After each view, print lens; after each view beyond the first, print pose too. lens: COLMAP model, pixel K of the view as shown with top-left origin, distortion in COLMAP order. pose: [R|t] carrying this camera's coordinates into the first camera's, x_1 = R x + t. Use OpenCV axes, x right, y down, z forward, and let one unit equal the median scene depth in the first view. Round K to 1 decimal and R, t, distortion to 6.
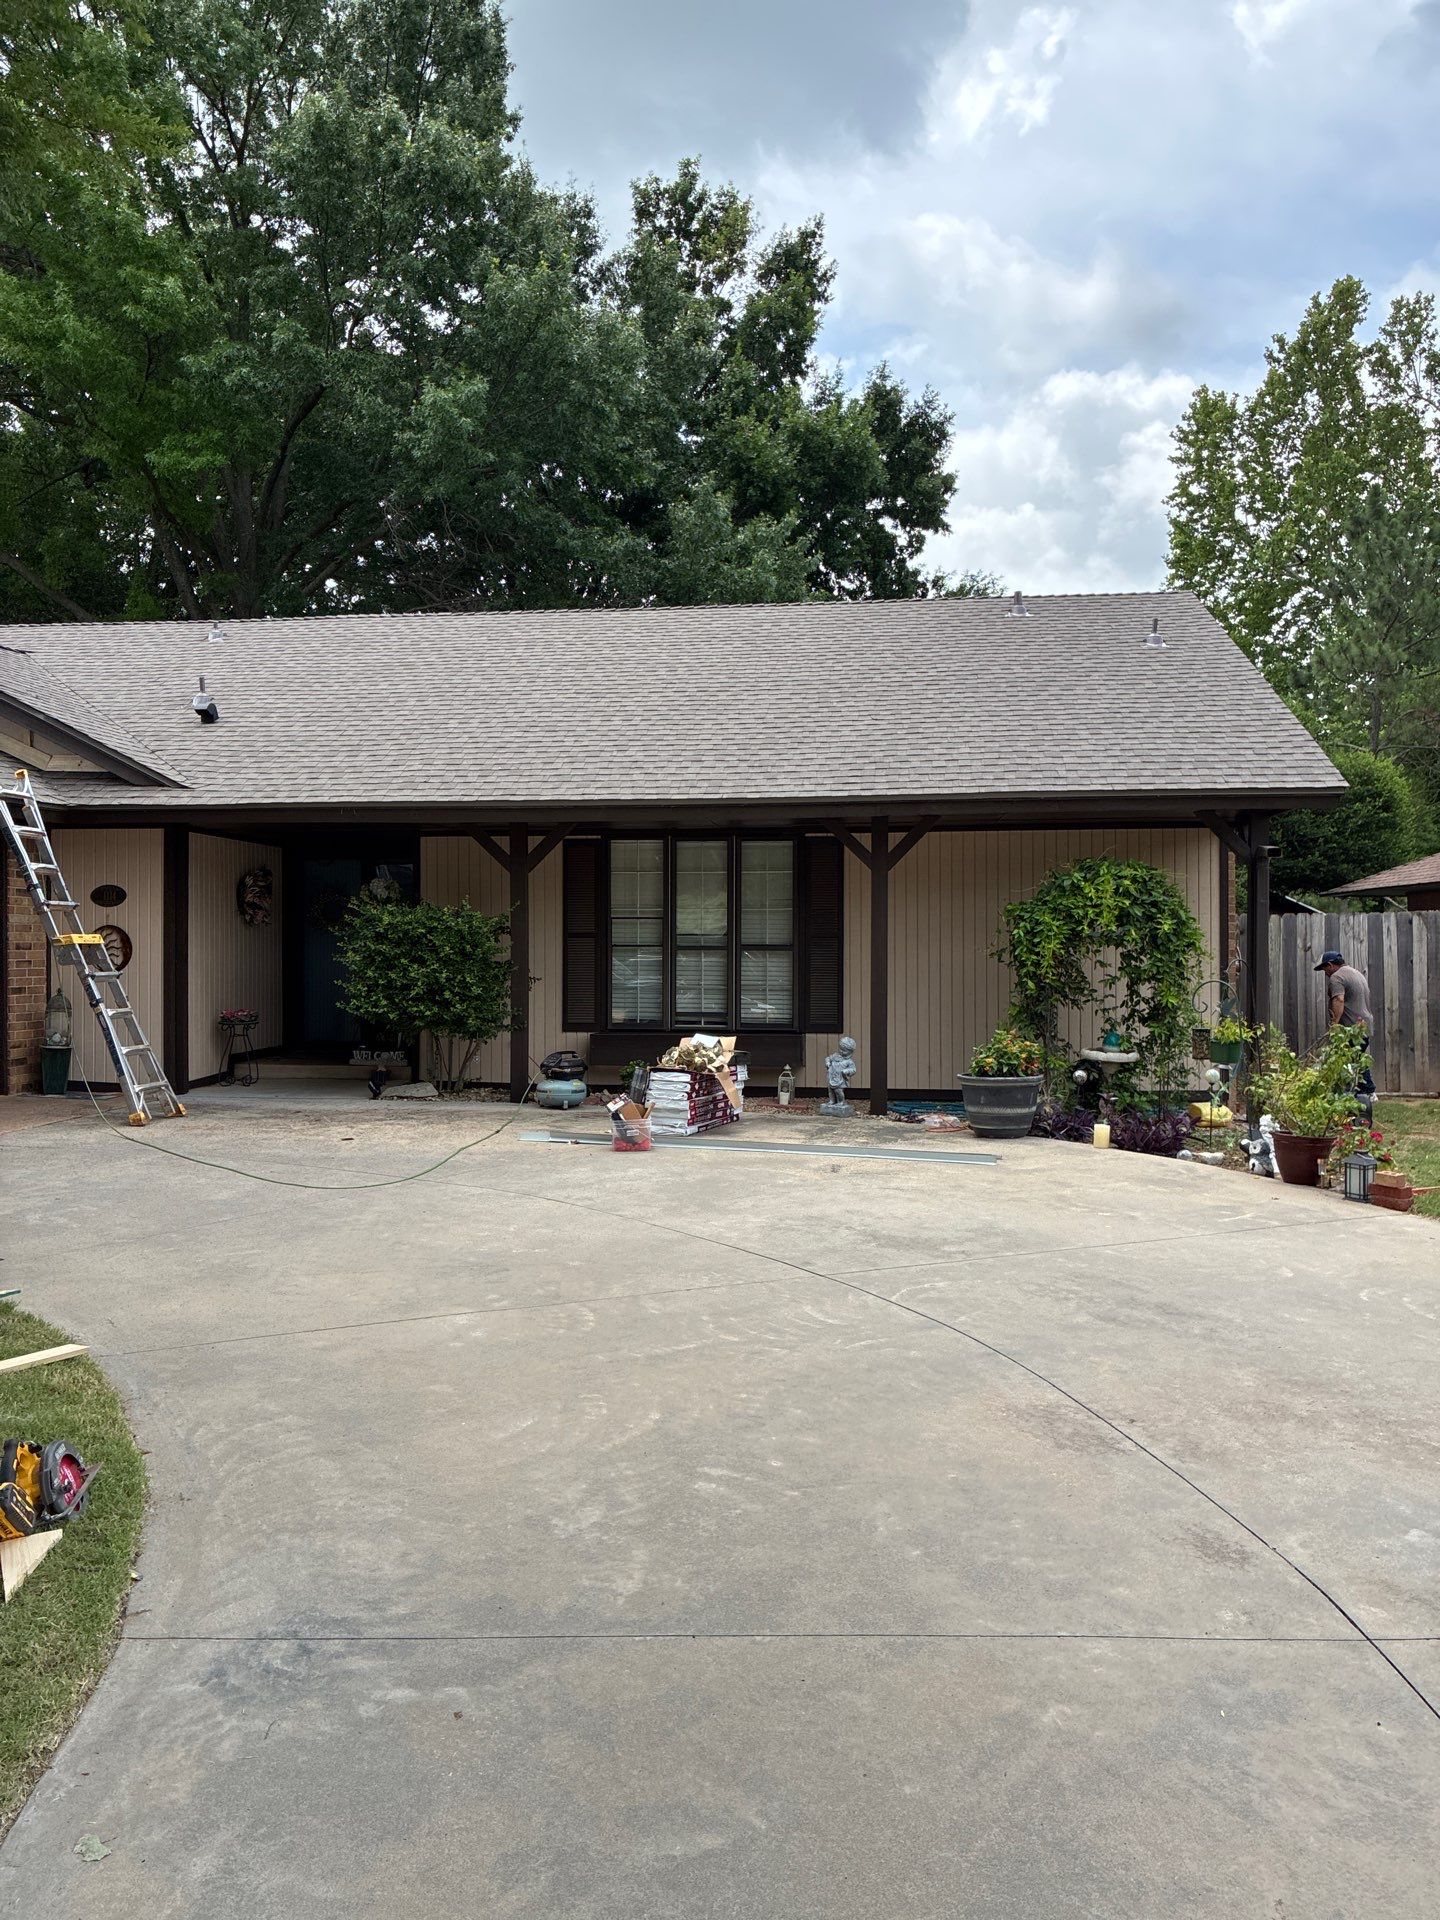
lens RADIAL K [[1517.6, 0, 720.0], [0, 1517.6, 960.0], [0, 0, 1]] dist [0.041771, 0.002914]
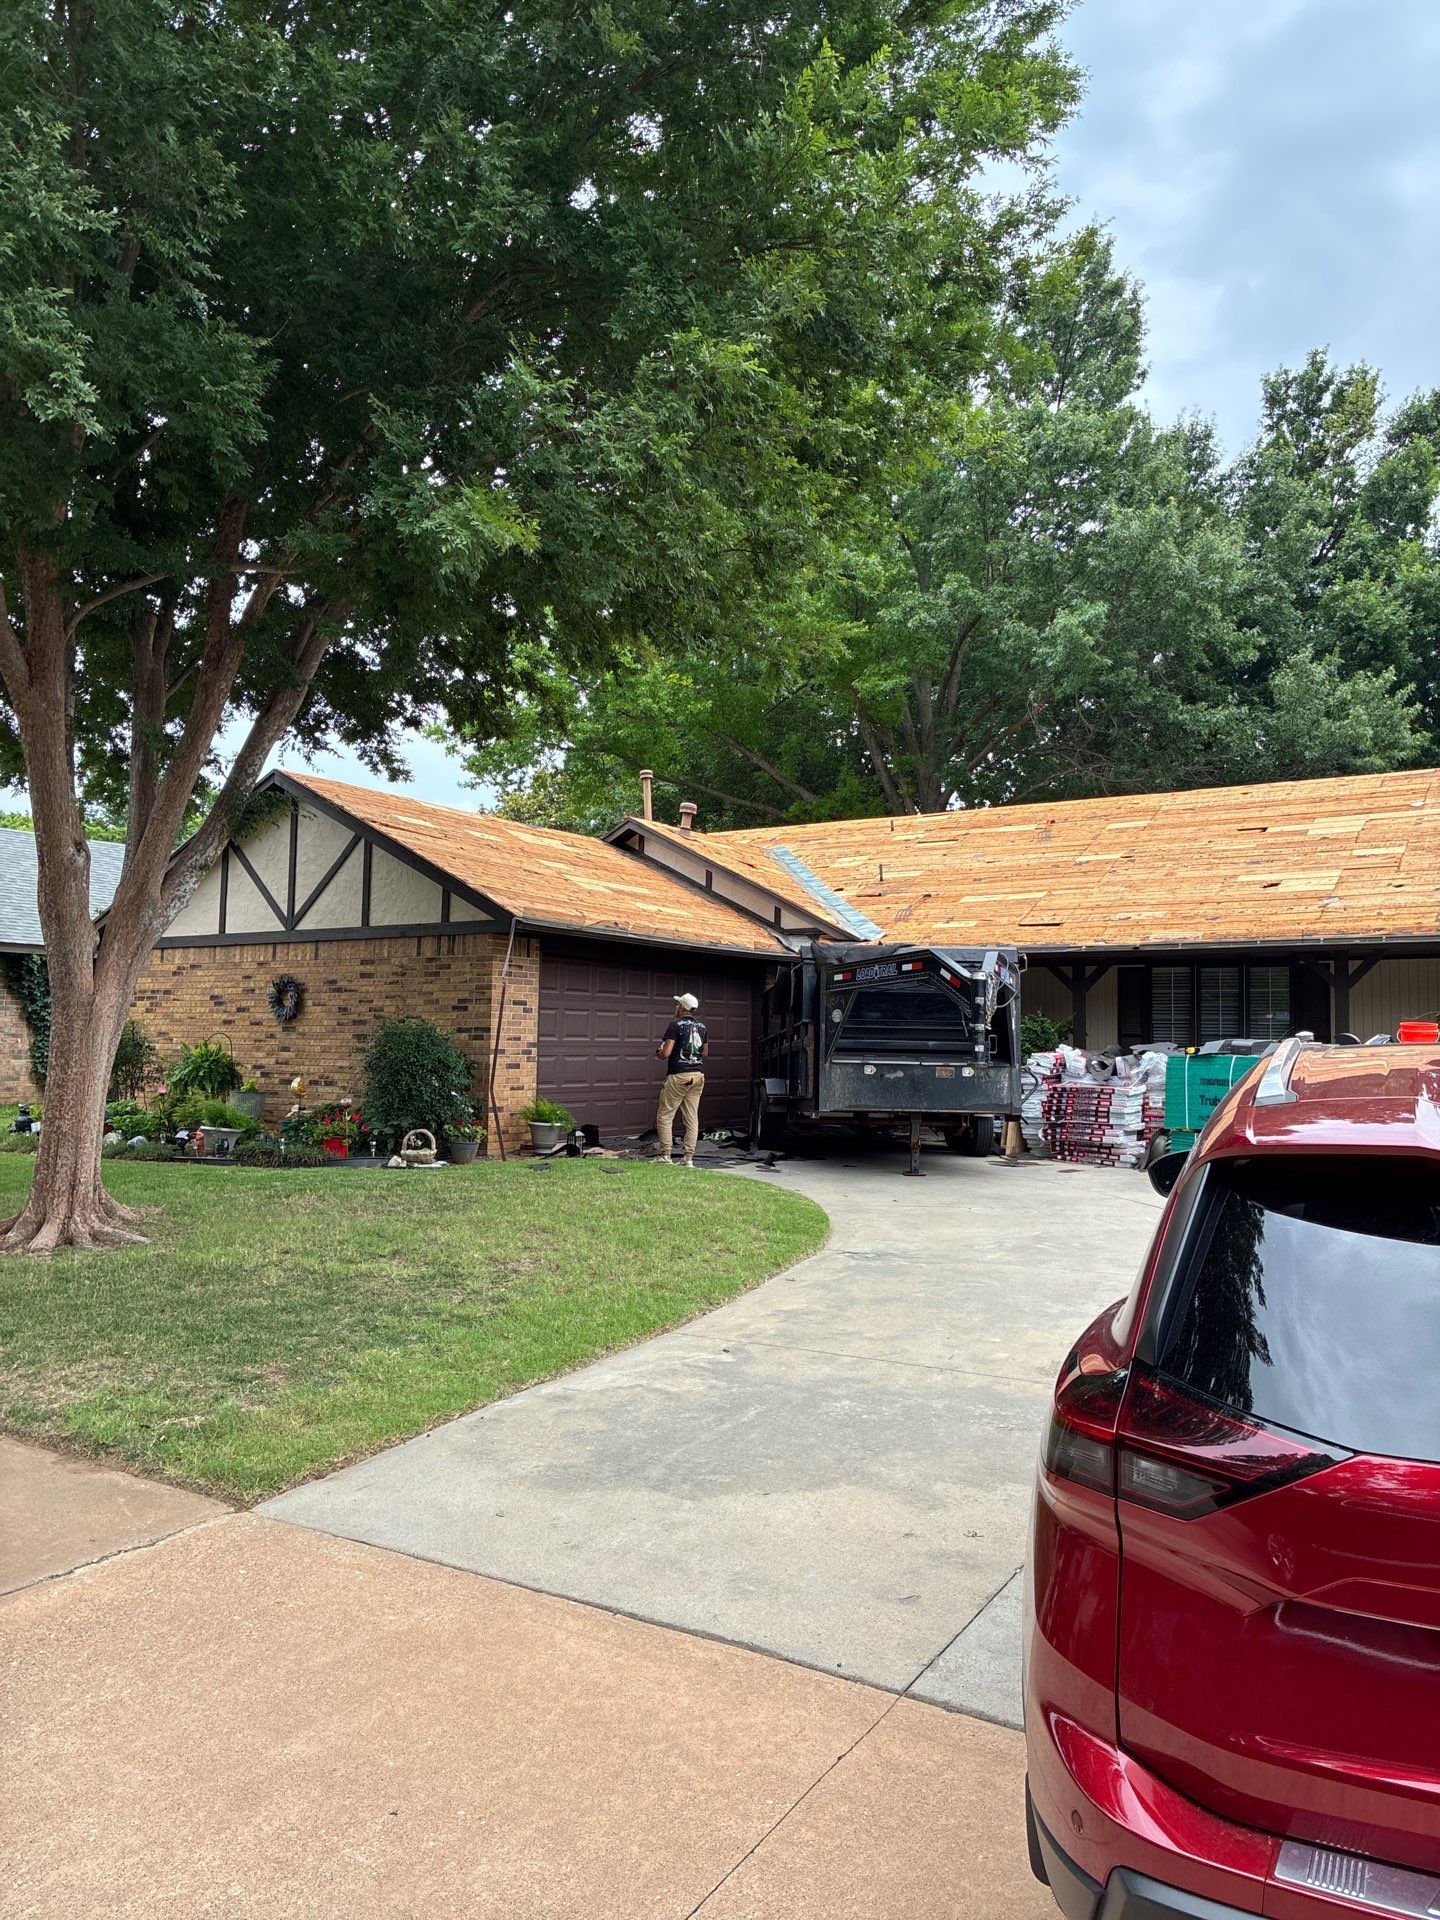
lens RADIAL K [[1500.5, 0, 680.5], [0, 1500.5, 945.3], [0, 0, 1]] dist [0.054489, -0.071944]
pose [[0.889722, -0.020723, -0.456032, 0.169669], [-0.017468, 0.996692, -0.079373, 0.018780], [0.456169, 0.078585, 0.886417, -0.425926]]
